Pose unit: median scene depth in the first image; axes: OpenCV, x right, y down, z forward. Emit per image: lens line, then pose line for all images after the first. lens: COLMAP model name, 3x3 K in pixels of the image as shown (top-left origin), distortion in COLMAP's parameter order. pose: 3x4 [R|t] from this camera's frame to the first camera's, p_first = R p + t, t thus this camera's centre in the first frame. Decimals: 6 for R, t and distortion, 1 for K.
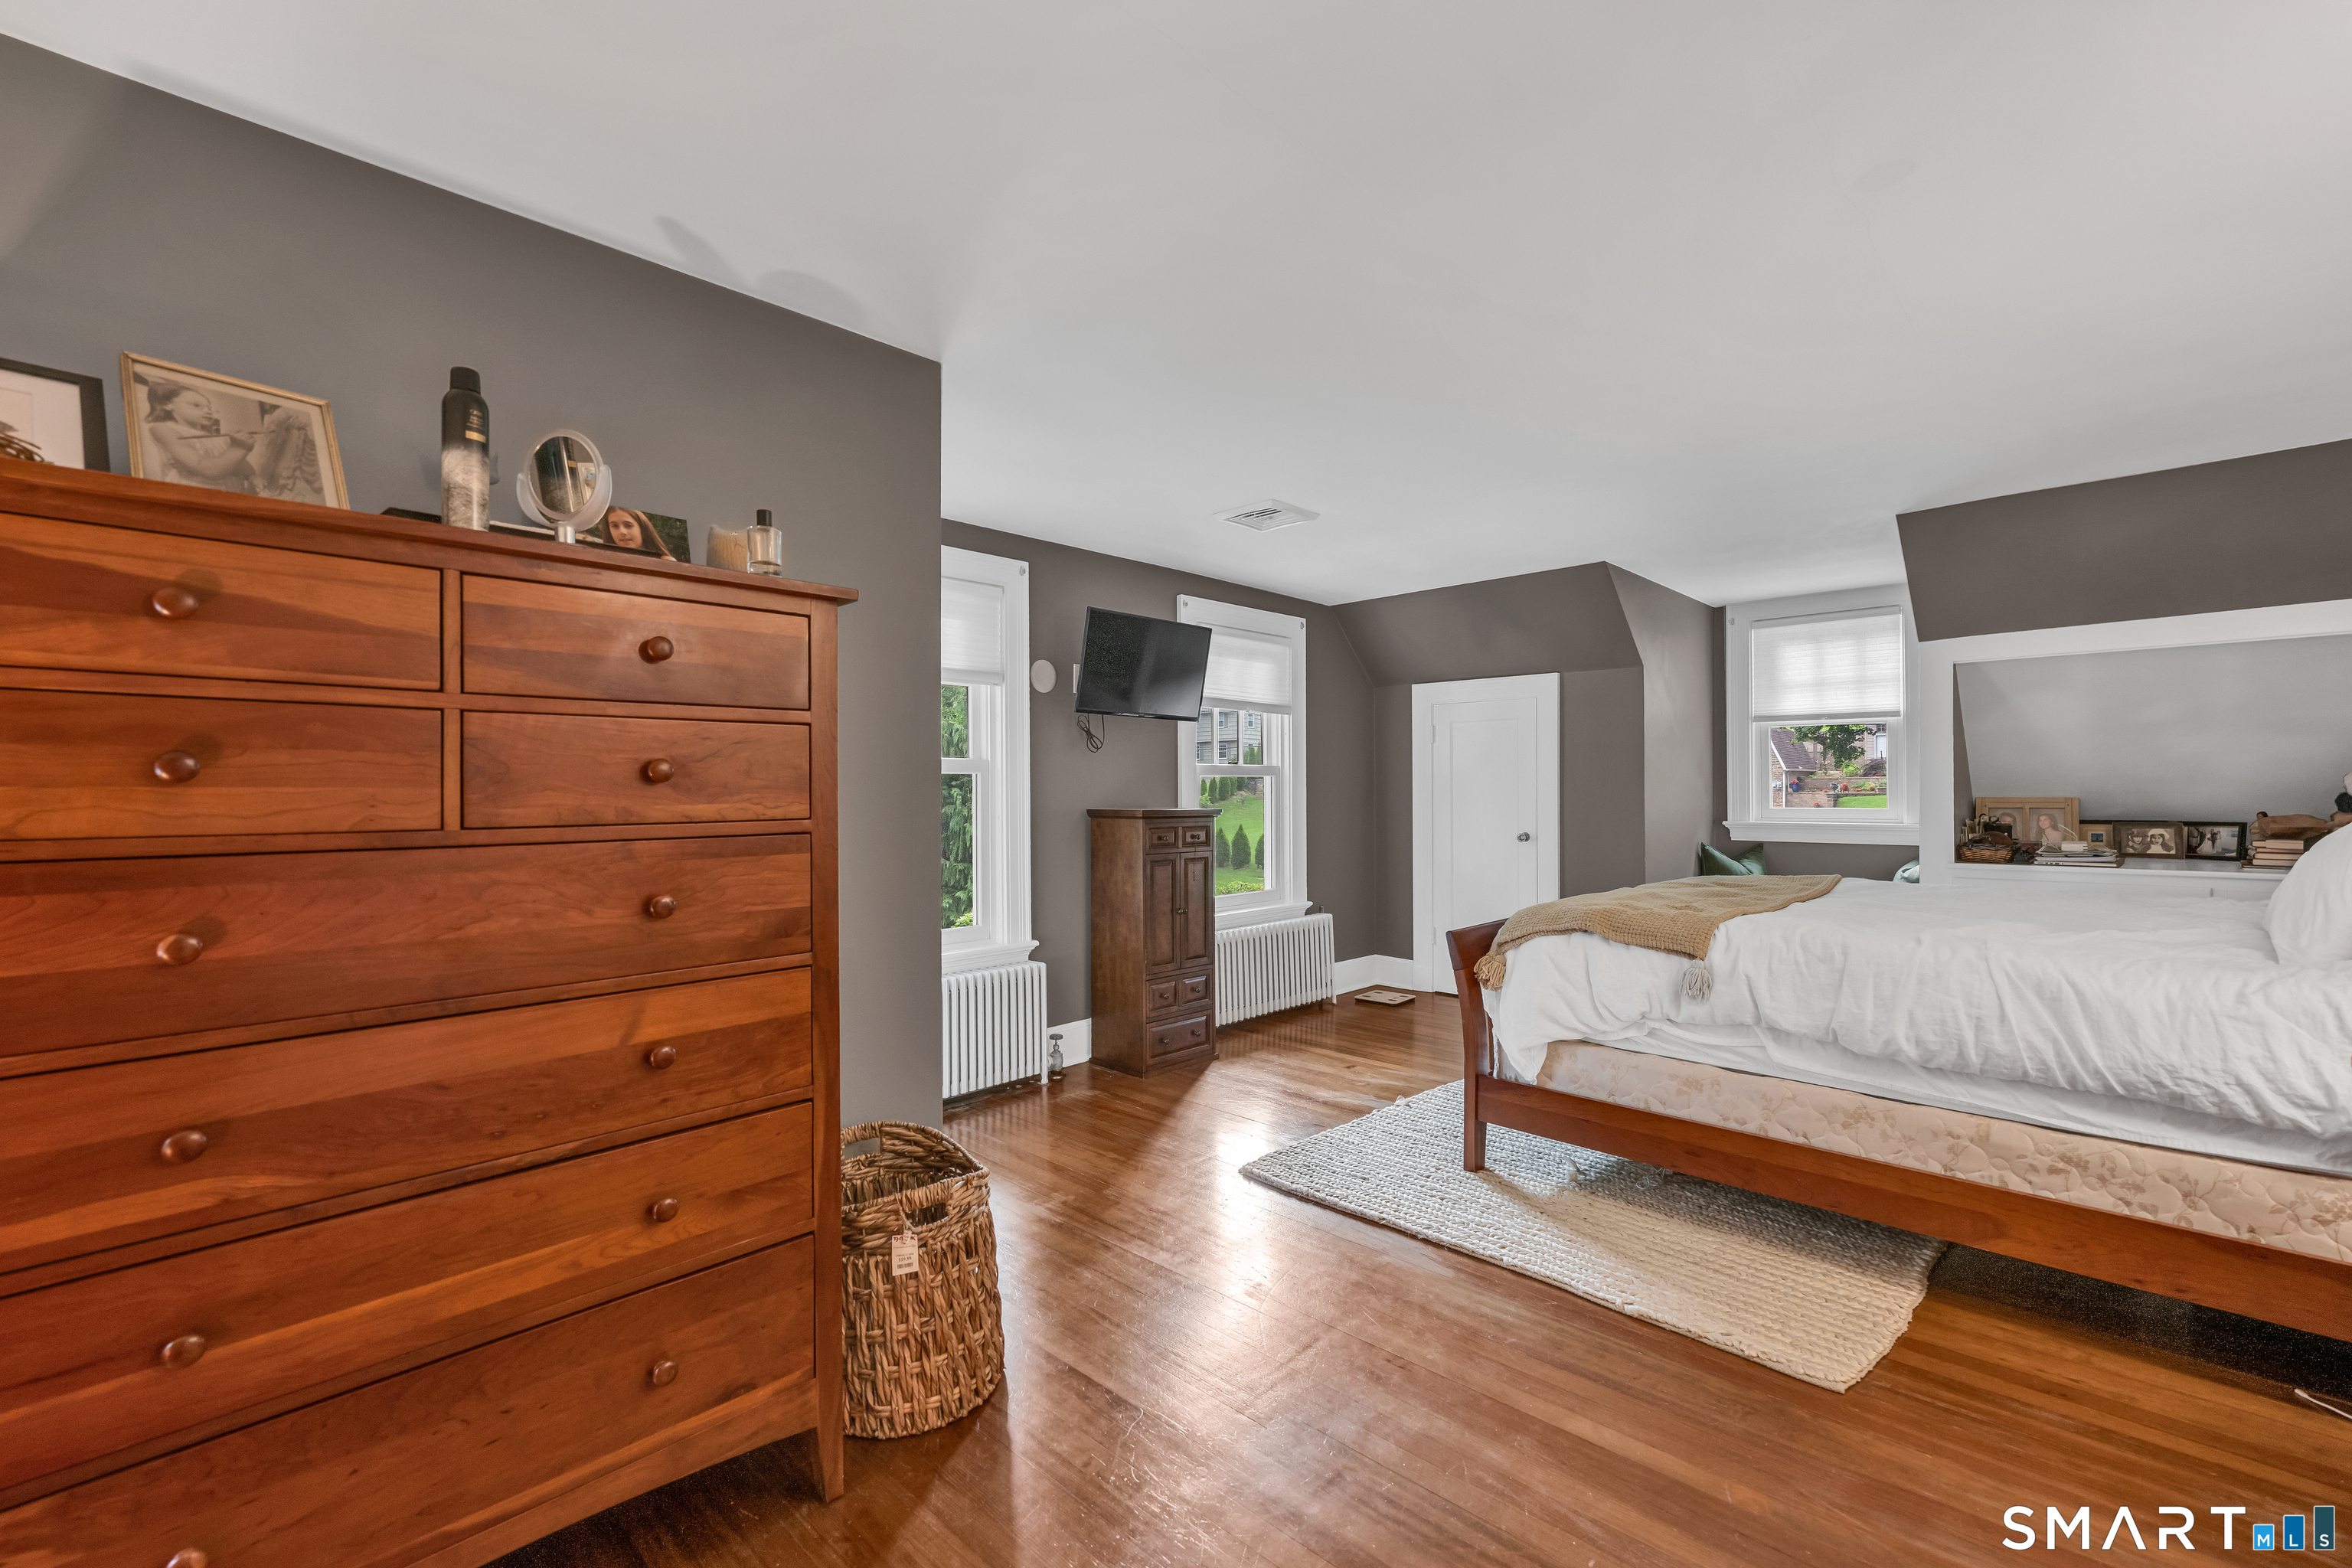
lens RADIAL K [[977.2, 0, 1176.0], [0, 977.2, 784.0], [0, 0, 1]] dist [-0.000970, -0.000039]
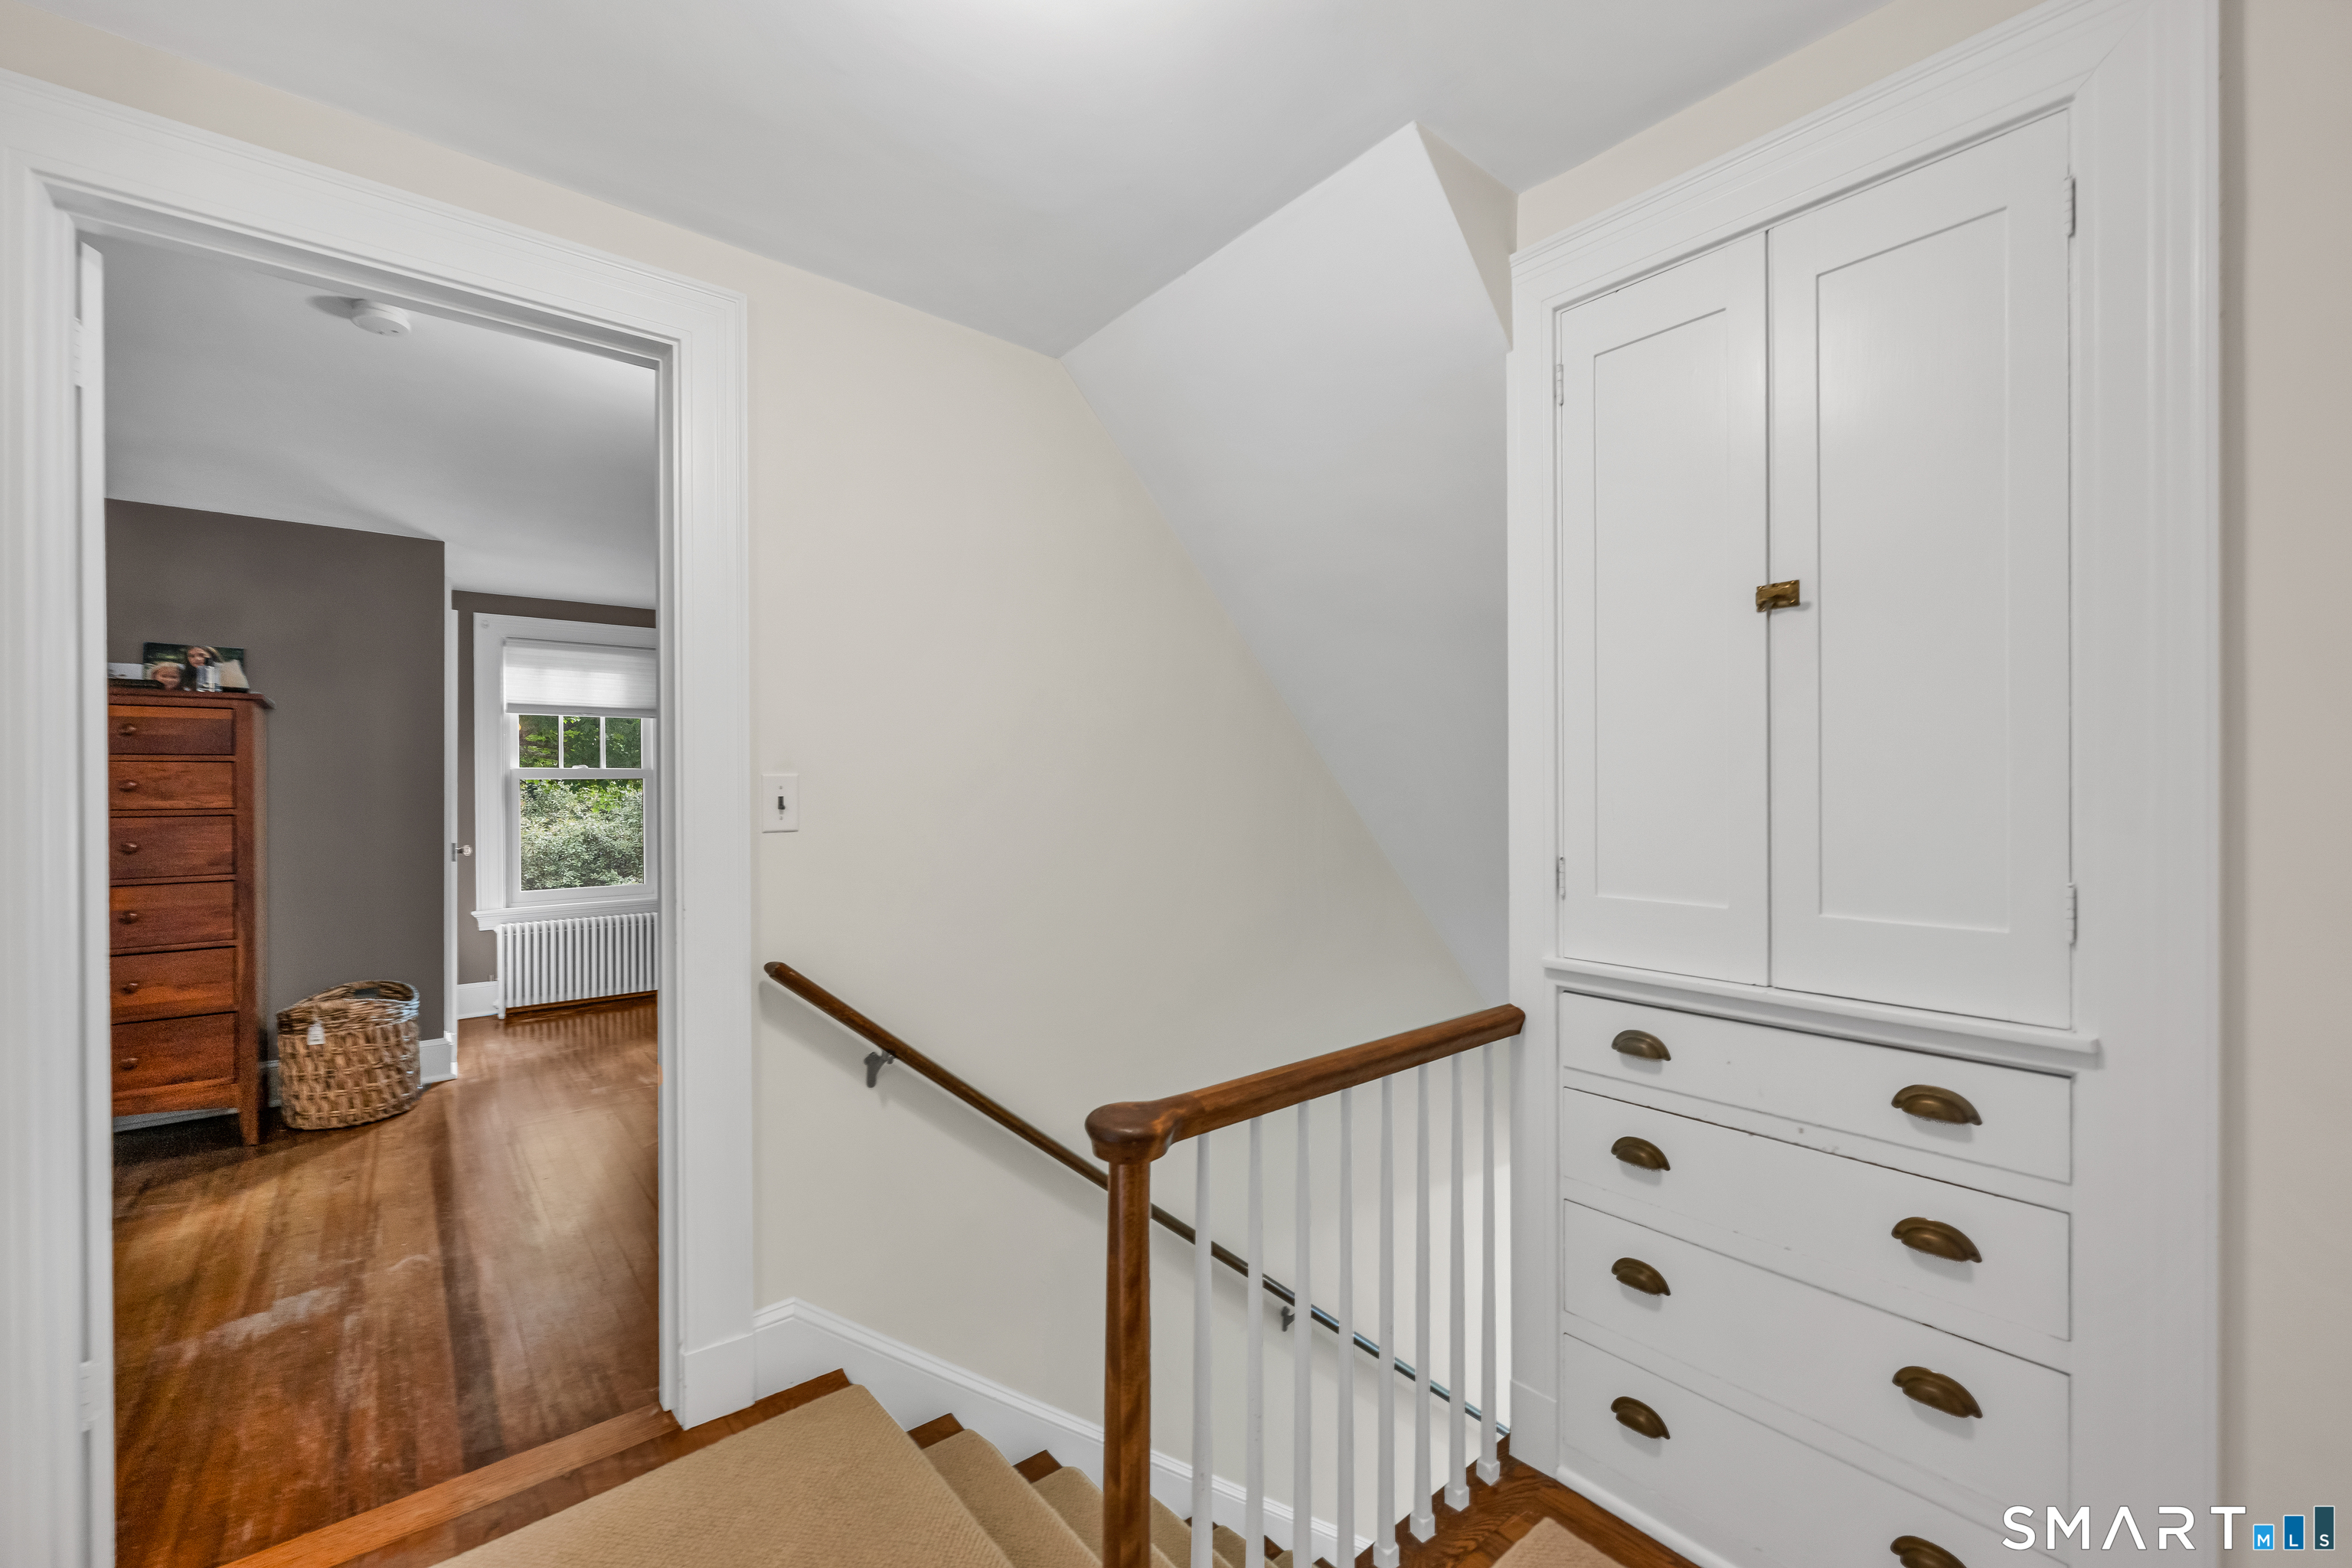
lens RADIAL K [[951.3, 0, 1187.0], [0, 951.3, 788.7], [0, 0, 1]] dist [-0.000707, 0.000016]
pose [[0.994076, 0.000746, -0.108687, 1.647917], [0.000233, 0.999959, 0.008997, -0.021499], [0.108689, -0.008970, 0.994035, -0.681277]]
